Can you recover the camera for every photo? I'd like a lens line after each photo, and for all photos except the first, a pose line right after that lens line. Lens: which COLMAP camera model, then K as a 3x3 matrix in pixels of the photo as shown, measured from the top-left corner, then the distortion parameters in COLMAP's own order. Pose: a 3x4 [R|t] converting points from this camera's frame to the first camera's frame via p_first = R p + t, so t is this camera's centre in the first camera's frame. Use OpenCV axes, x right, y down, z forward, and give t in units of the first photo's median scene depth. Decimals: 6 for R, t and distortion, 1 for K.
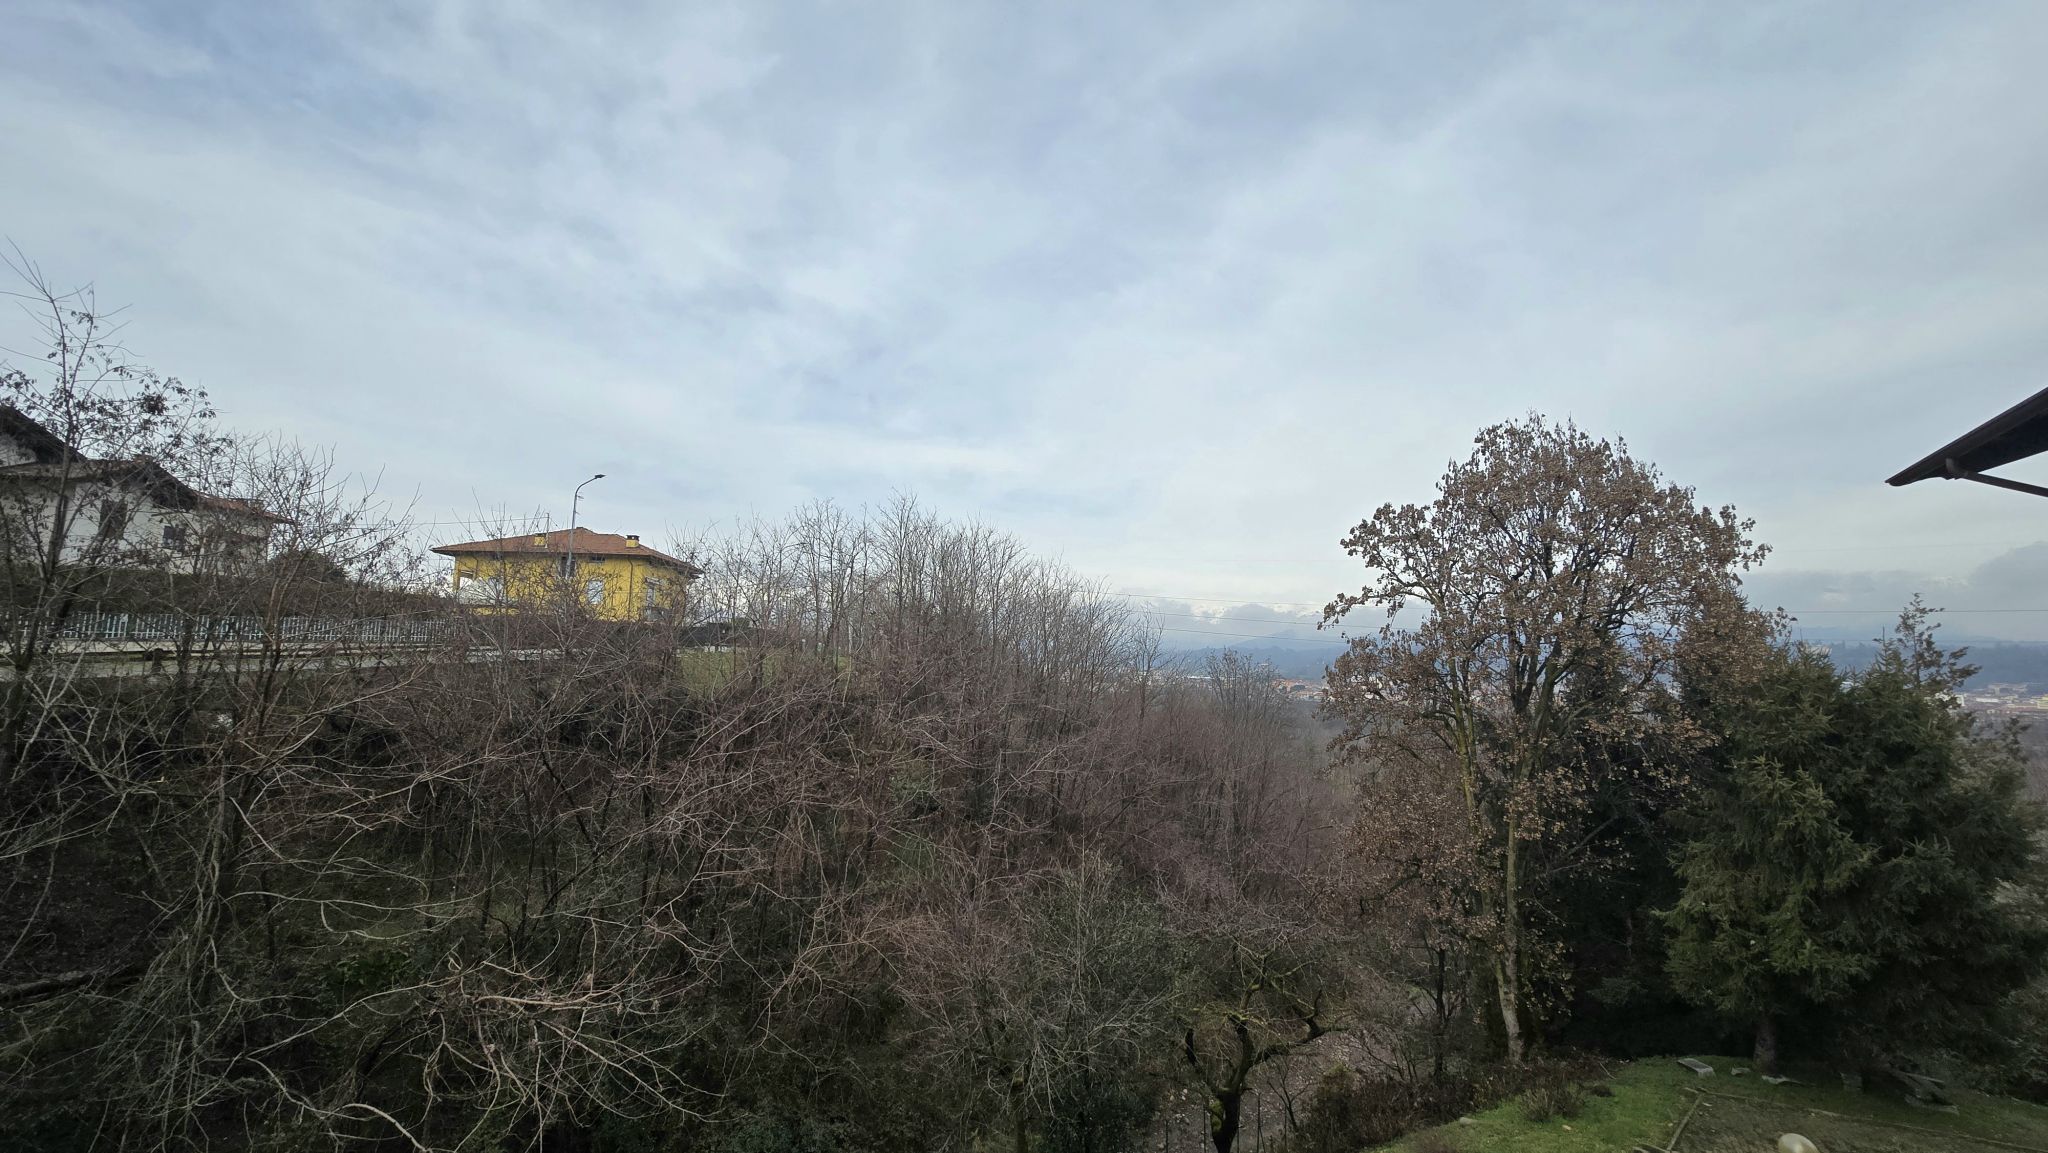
lens RADIAL K [[837.3, 0, 1033.2], [0, 837.3, 586.8], [0, 0, 1]] dist [-0.006053, 0.003245]
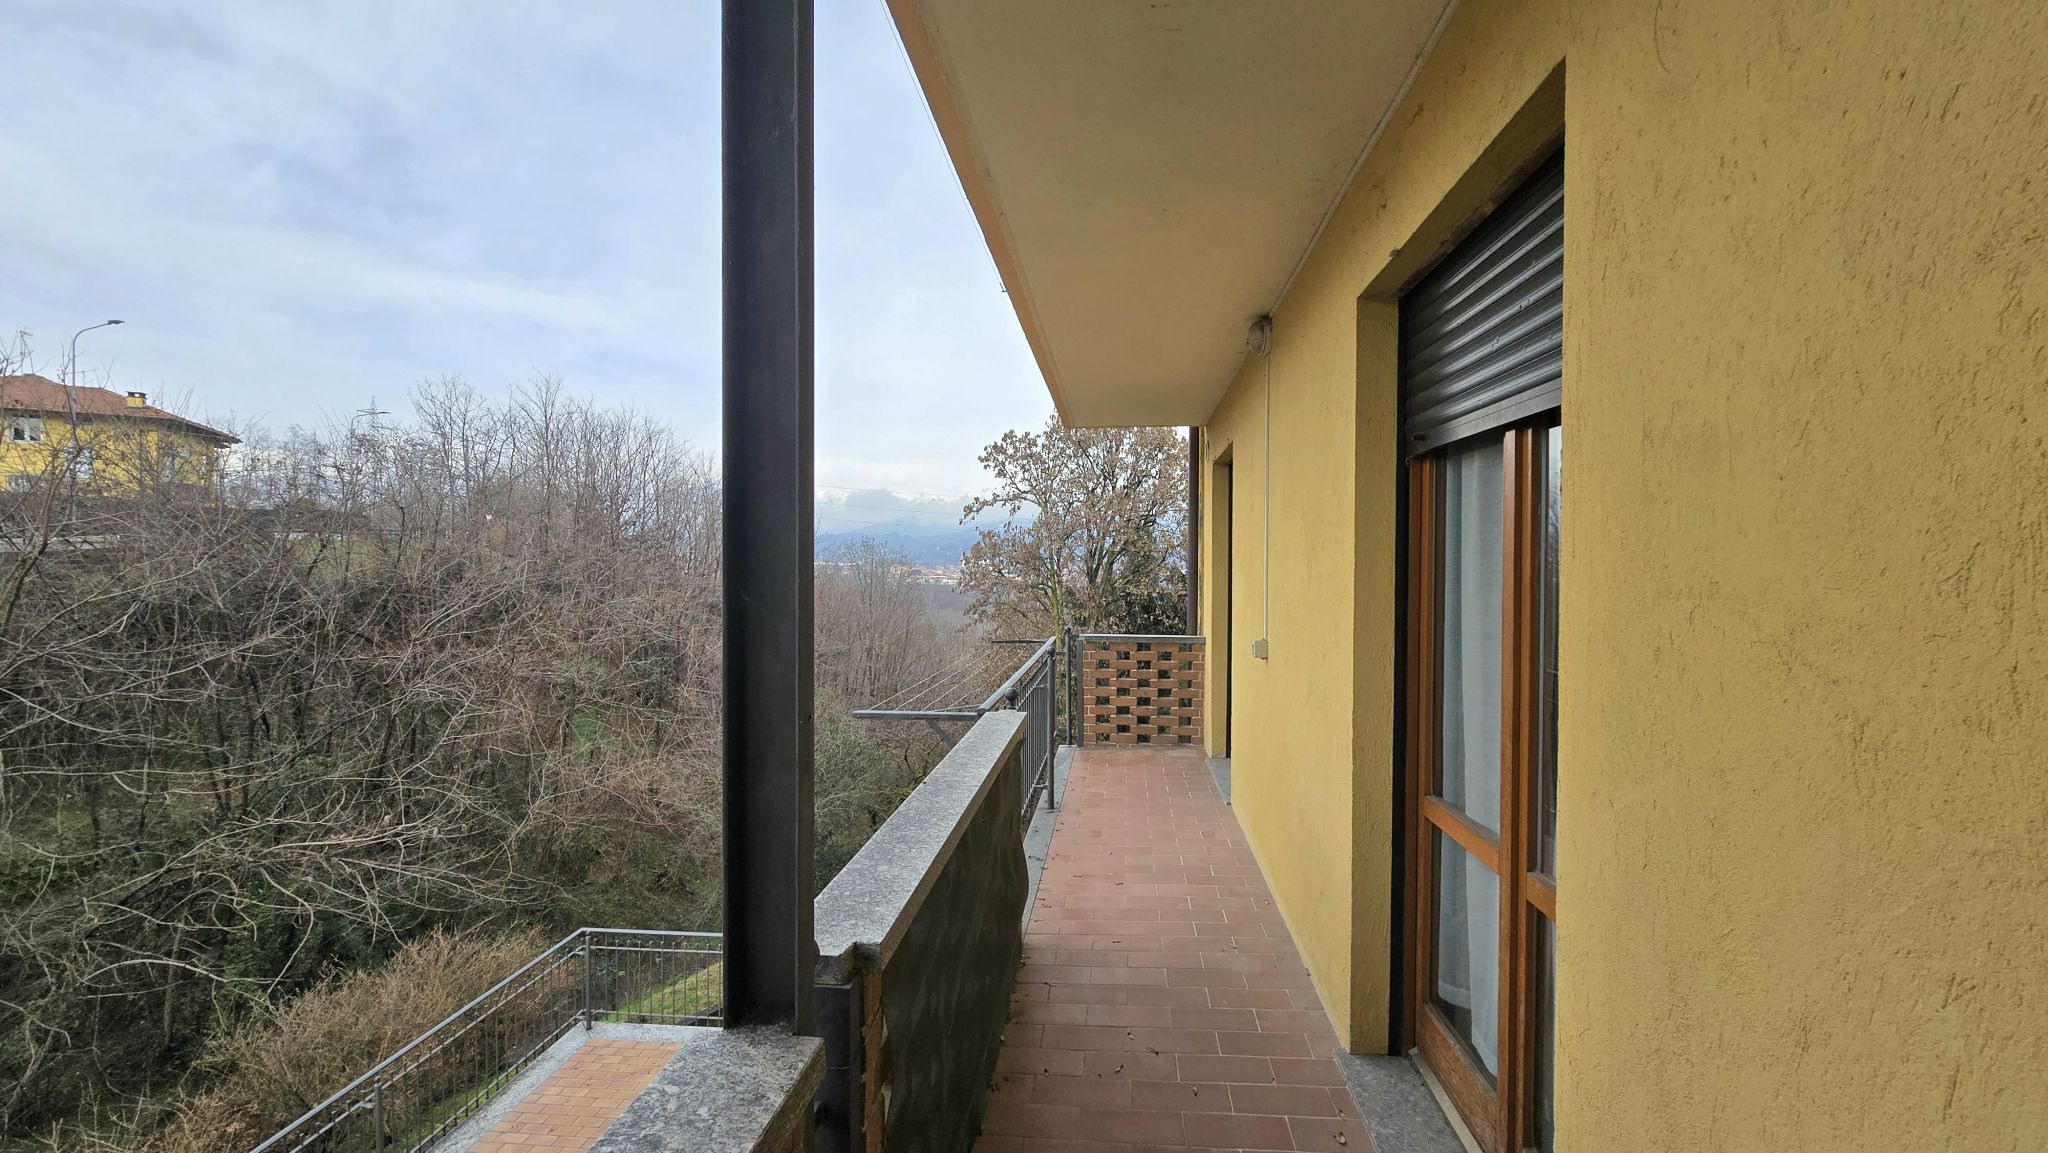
lens RADIAL K [[882.2, 0, 1025.6], [0, 882.2, 573.2], [0, 0, 1]] dist [-0.000500, -0.000040]
pose [[0.906365, -0.014201, 0.422258, -0.161345], [-0.035705, 0.993285, 0.110045, -0.030738], [-0.420985, -0.114817, 0.899771, -0.314887]]
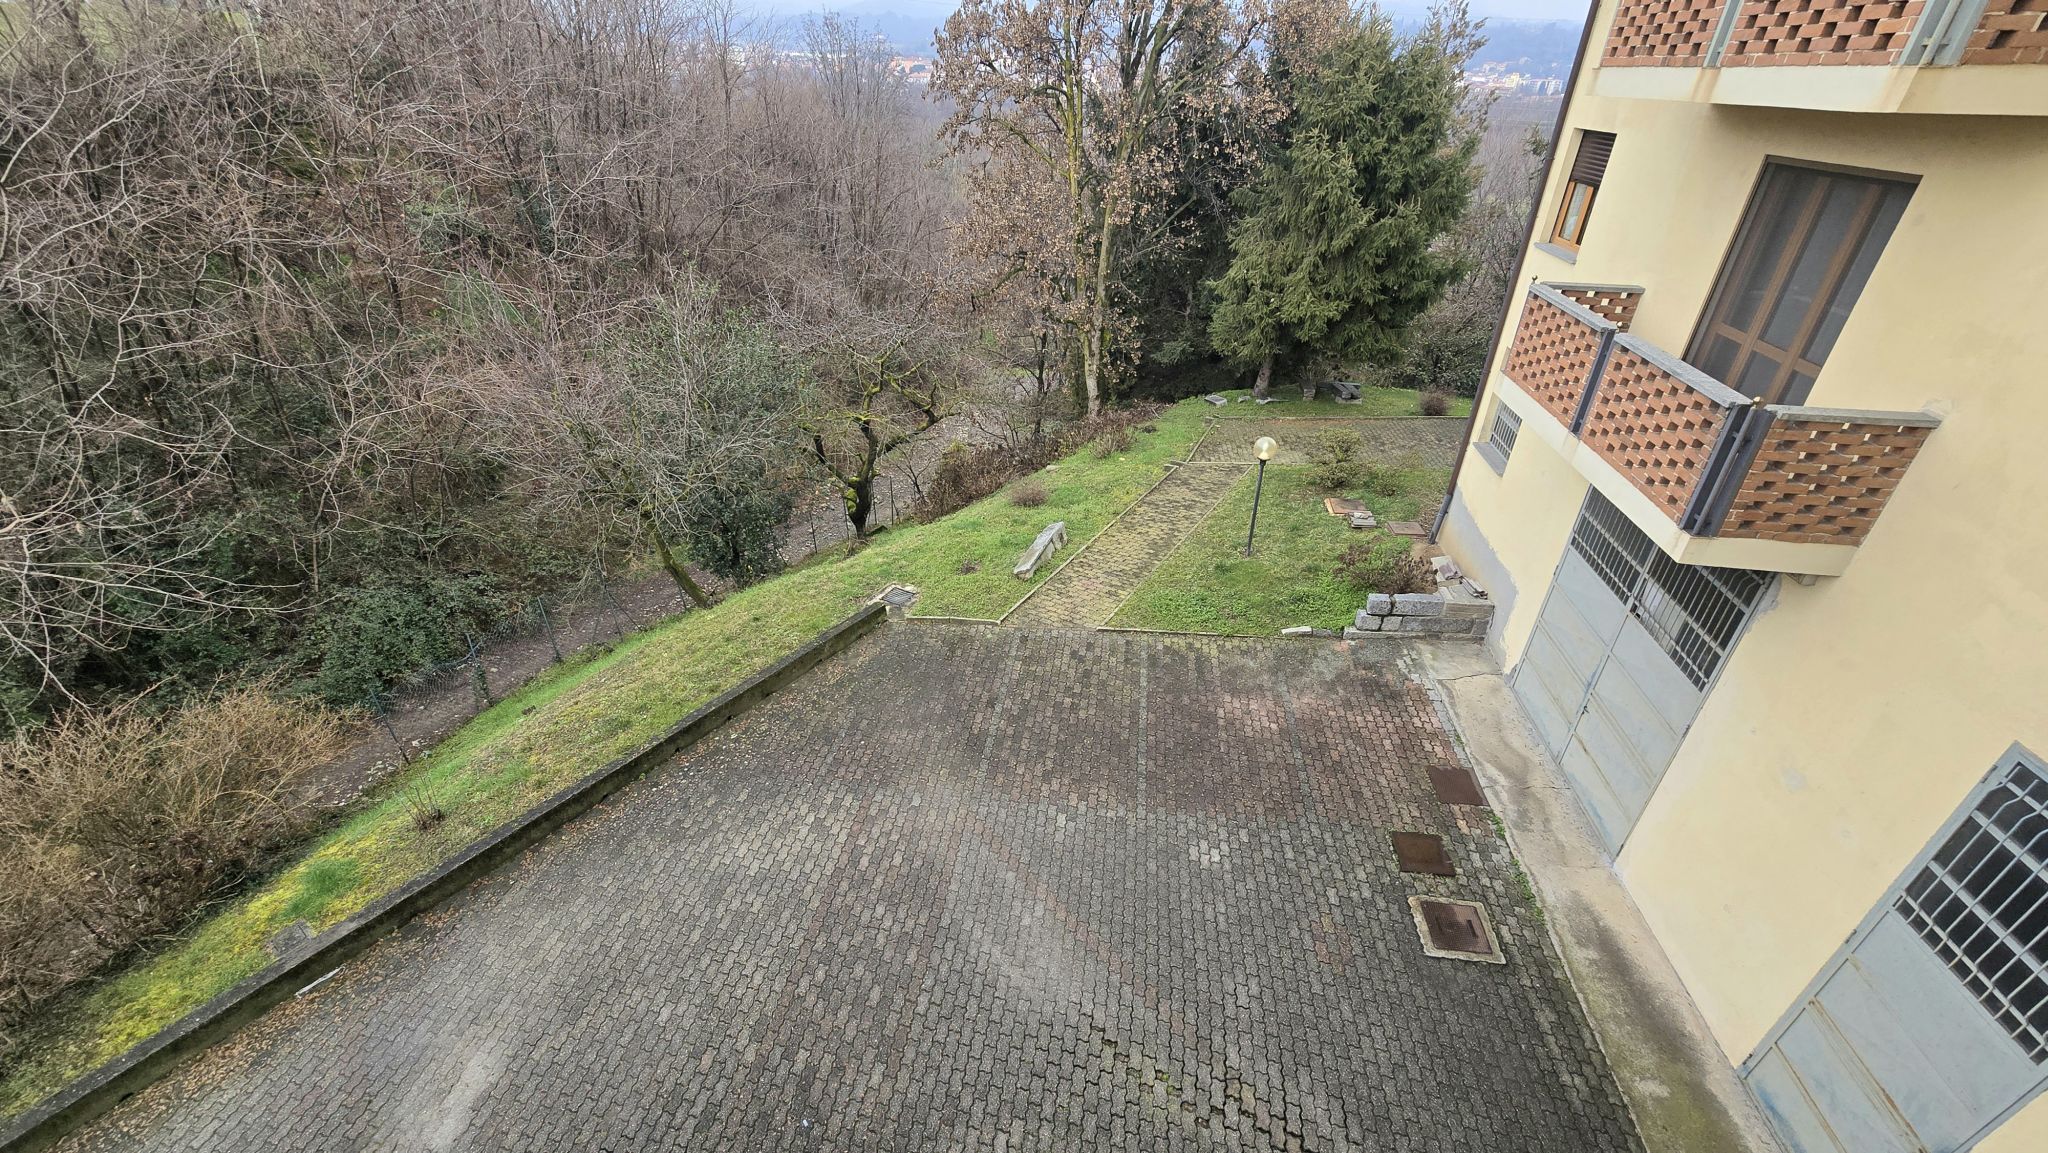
lens RADIAL K [[837.3, 0, 1035.1], [0, 837.3, 579.3], [0, 0, 1]] dist [-0.006053, 0.003245]
pose [[0.912573, -0.216269, 0.347043, 0.027370], [-0.044404, 0.791264, 0.609860, 0.015537], [-0.406496, -0.571952, 0.712483, 0.030748]]
